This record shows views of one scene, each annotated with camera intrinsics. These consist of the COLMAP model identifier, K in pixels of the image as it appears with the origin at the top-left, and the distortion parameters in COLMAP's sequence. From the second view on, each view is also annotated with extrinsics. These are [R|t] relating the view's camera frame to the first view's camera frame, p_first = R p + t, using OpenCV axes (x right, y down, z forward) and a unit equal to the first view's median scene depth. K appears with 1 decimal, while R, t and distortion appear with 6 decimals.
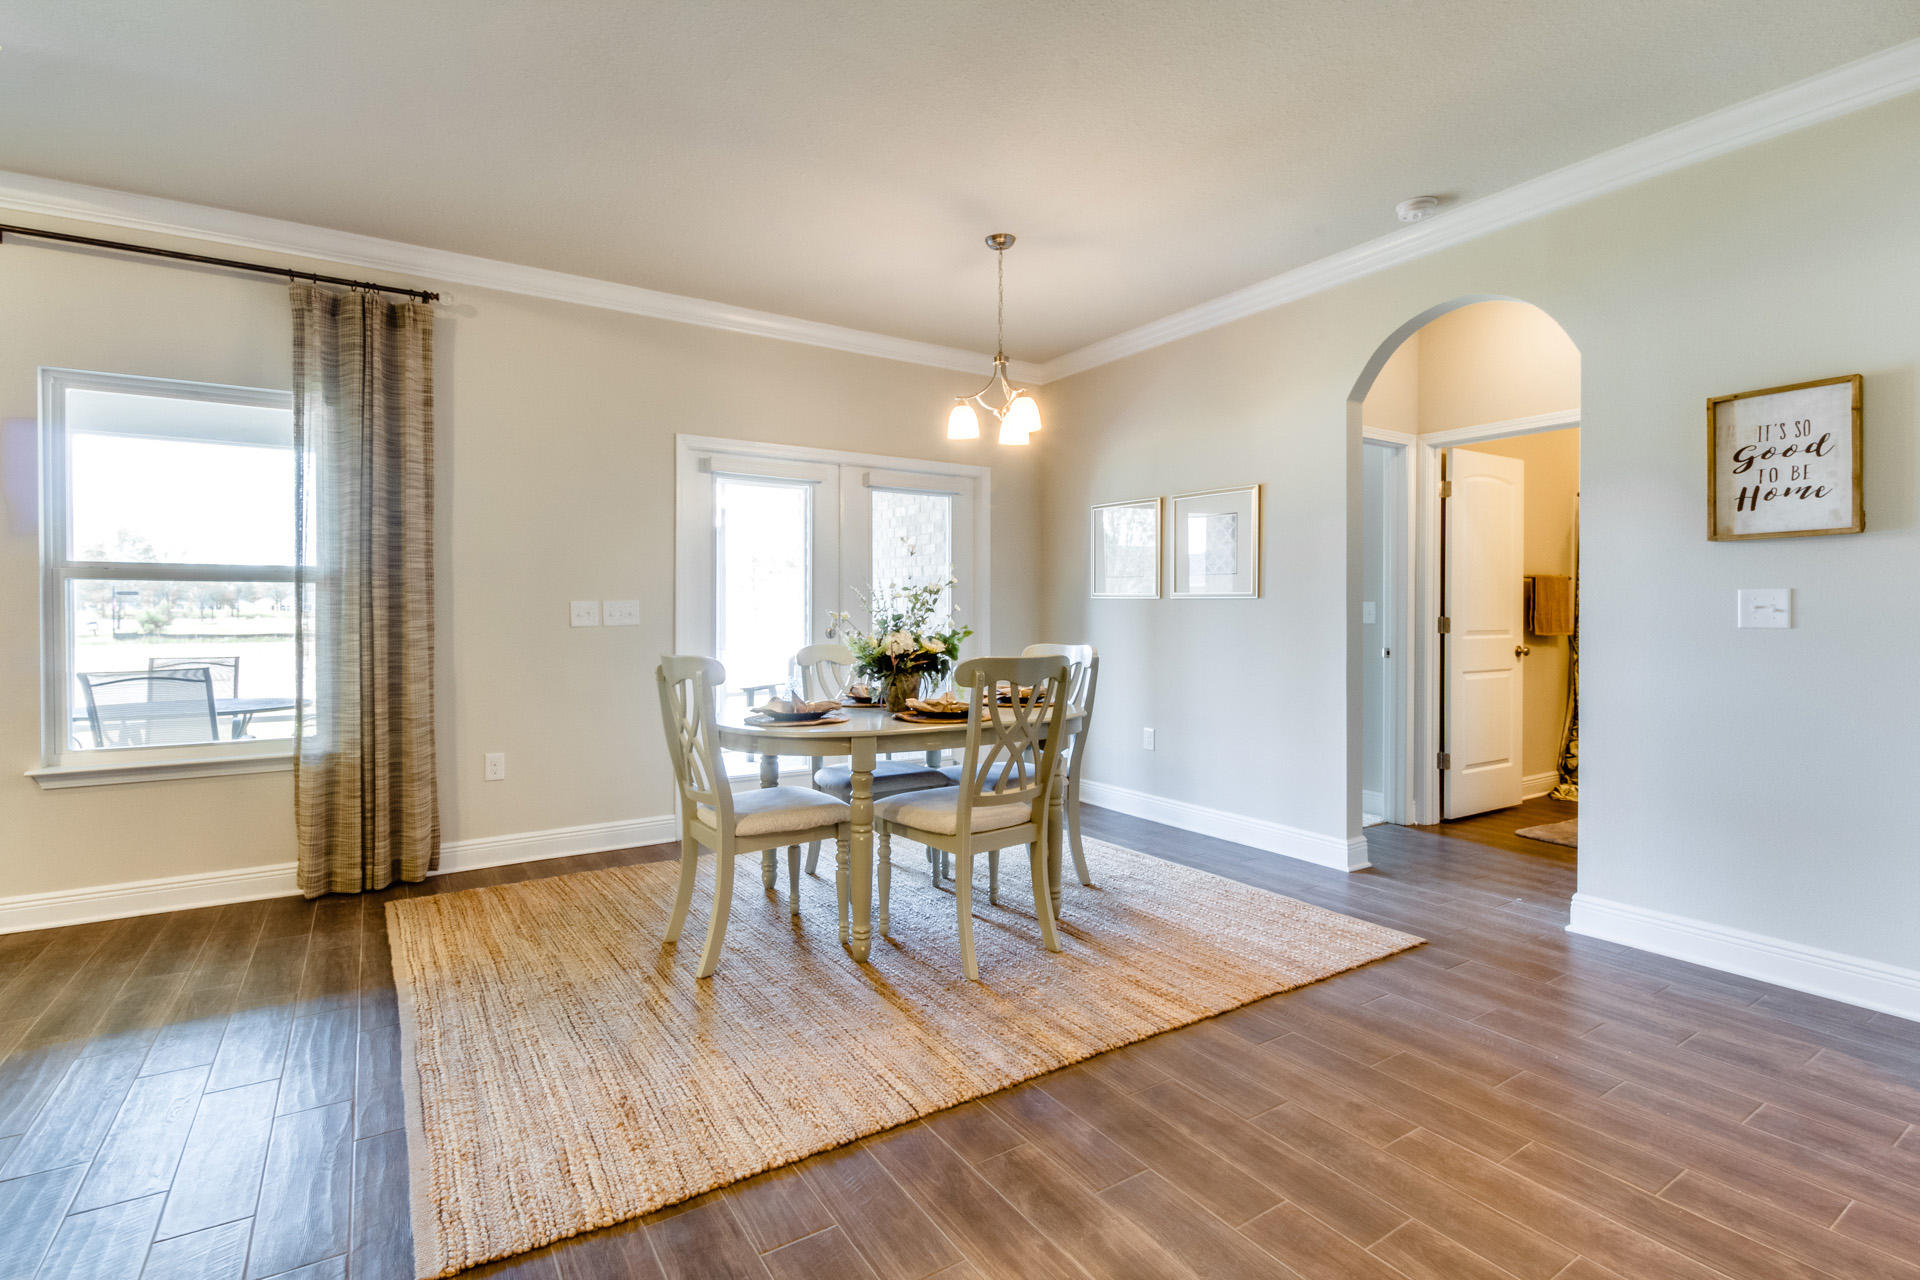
lens RADIAL K [[897.2, 0, 944.6], [0, 897.2, 608.8], [0, 0, 1]] dist [0.000735, -0.000536]
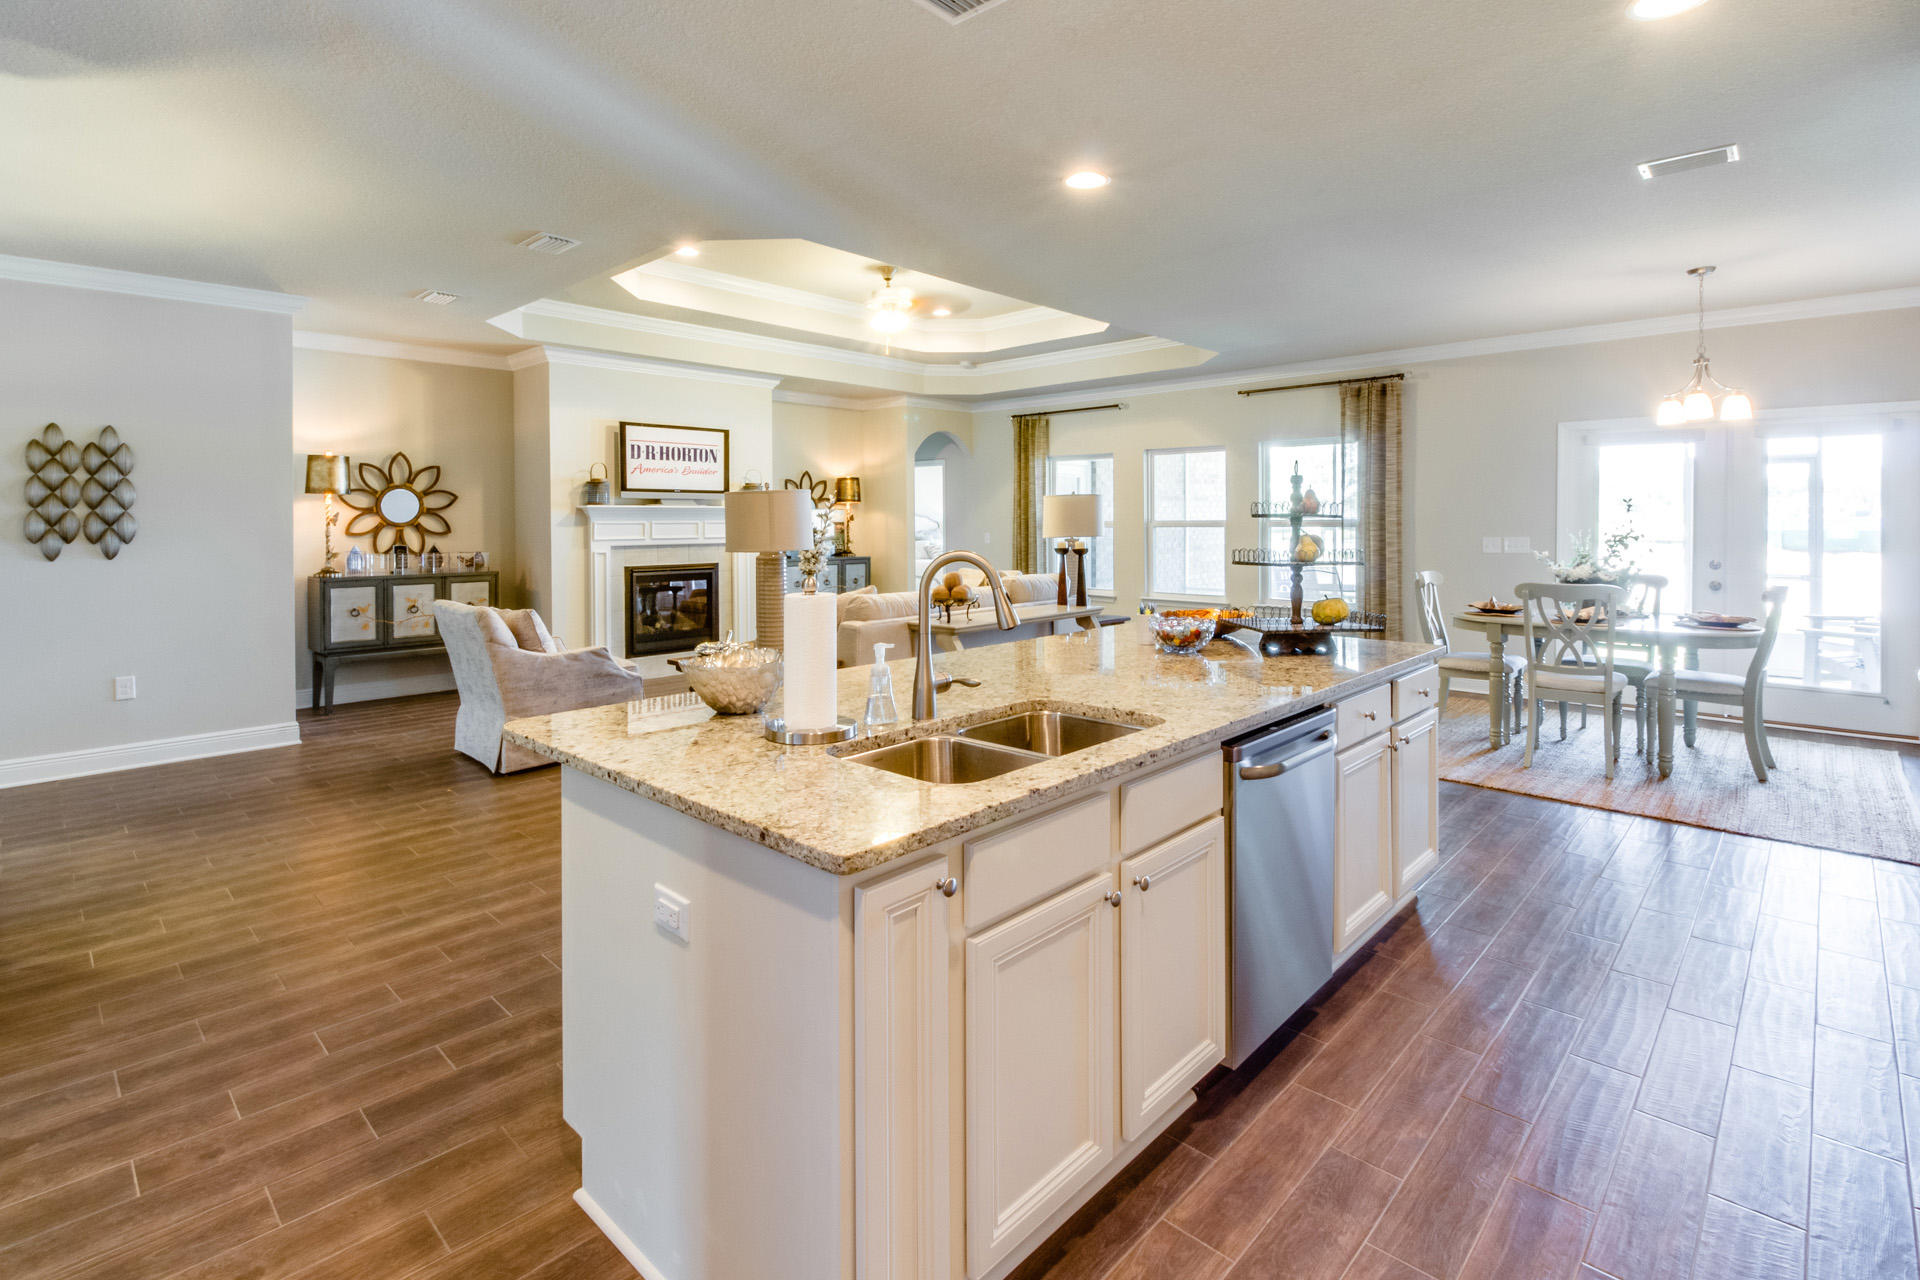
lens RADIAL K [[897.2, 0, 944.6], [0, 897.2, 608.8], [0, 0, 1]] dist [0.000735, -0.000536]
pose [[0.234914, 0.091775, -0.967674, 1.070672], [-0.002567, 0.995588, 0.093799, -0.034645], [0.972013, -0.019551, 0.234113, -0.384040]]
